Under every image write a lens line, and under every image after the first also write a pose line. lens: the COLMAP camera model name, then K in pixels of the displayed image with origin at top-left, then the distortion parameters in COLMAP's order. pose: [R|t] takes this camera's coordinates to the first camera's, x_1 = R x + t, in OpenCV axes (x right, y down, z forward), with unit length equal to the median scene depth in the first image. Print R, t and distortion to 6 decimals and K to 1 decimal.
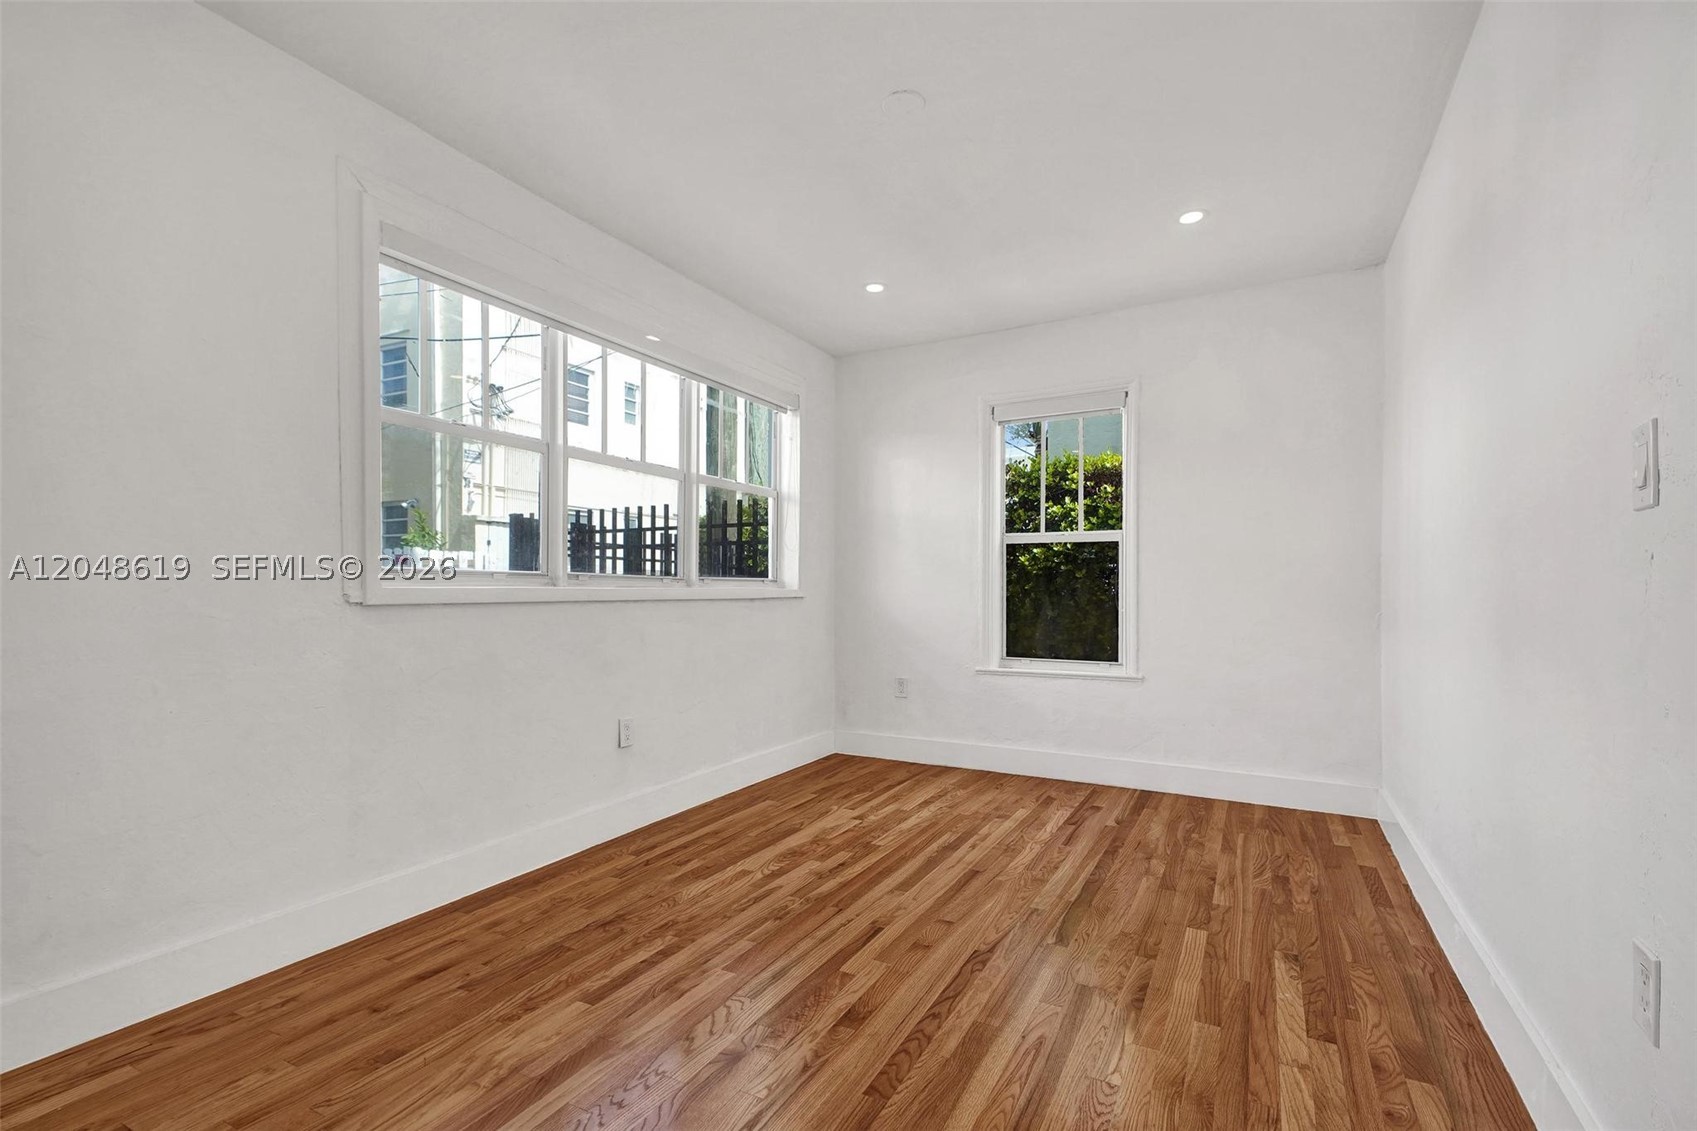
lens RADIAL K [[775.1, 0, 848.5], [0, 775.1, 596.7], [0, 0, 1]] dist [0.036979, -0.021347]
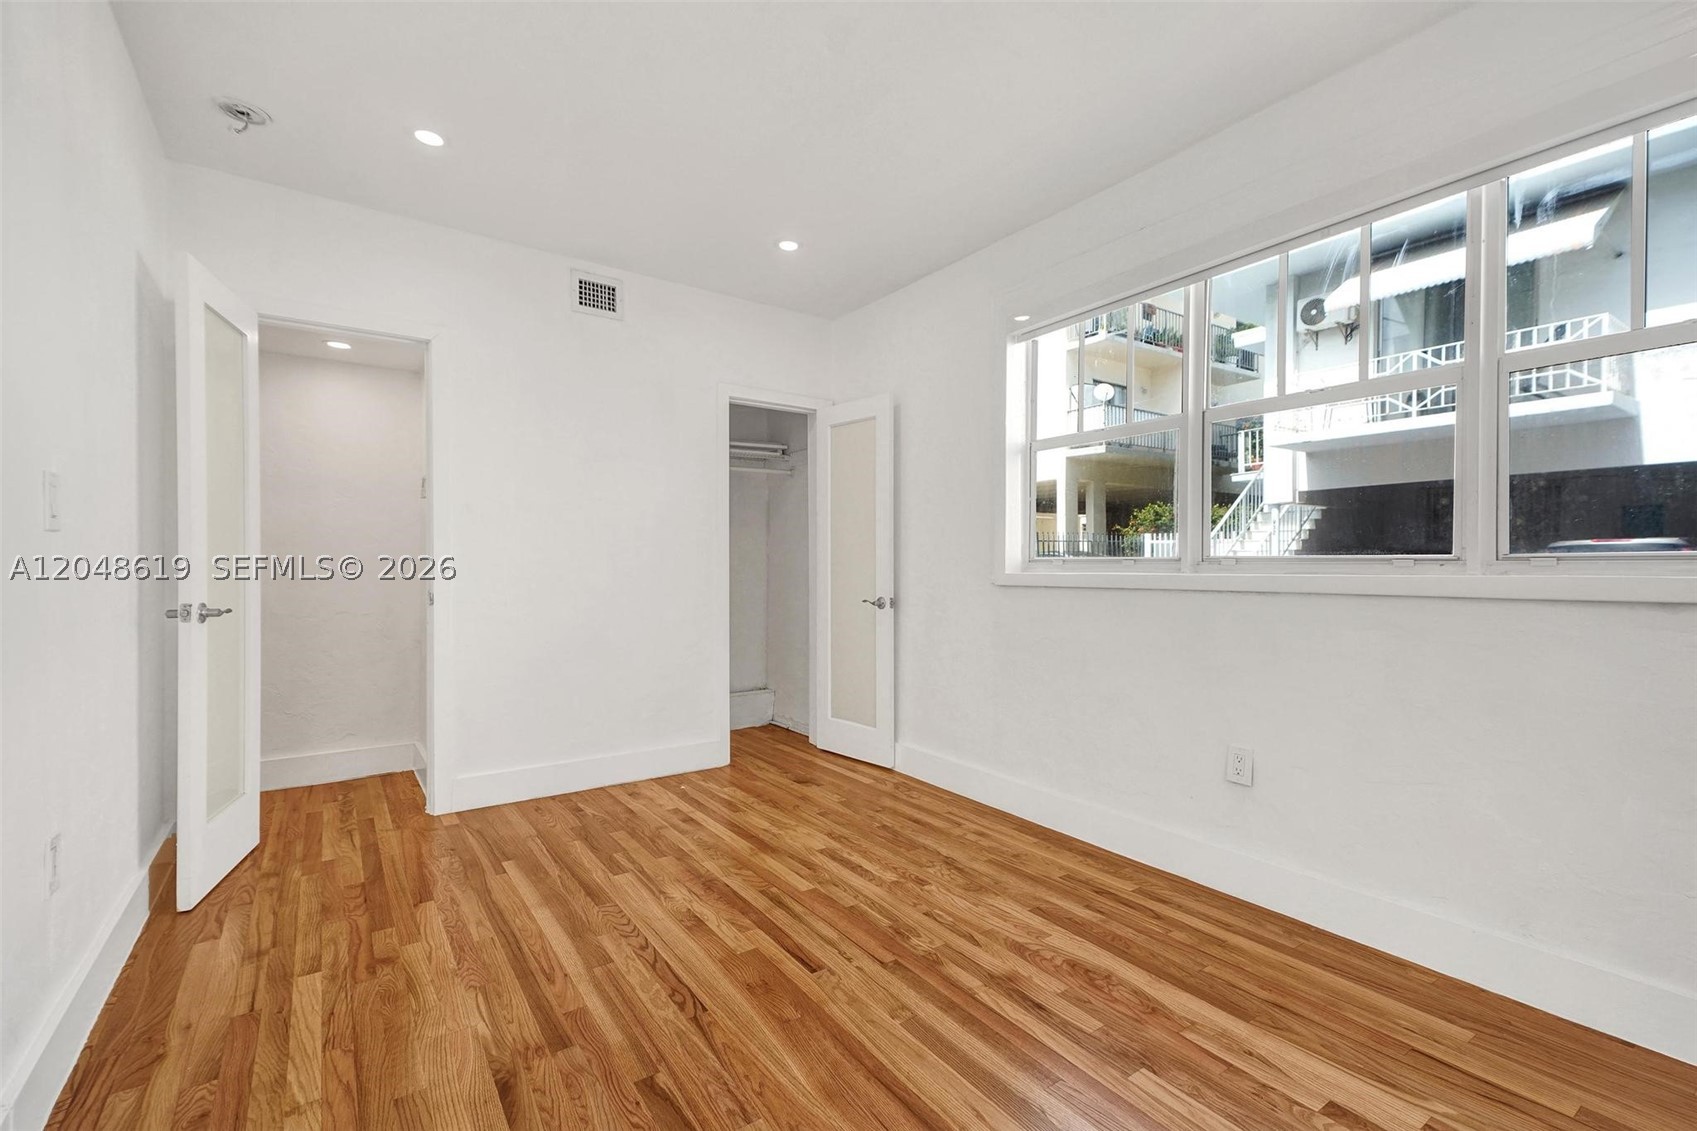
lens RADIAL K [[722.2, 0, 838.9], [0, 722.2, 572.1], [0, 0, 1]] dist [0.002130, -0.000008]
pose [[-0.448877, 0.009839, -0.893540, 0.760317], [-0.012208, 0.999779, 0.017141, -0.031130], [0.893510, 0.018603, -0.448657, 1.415190]]
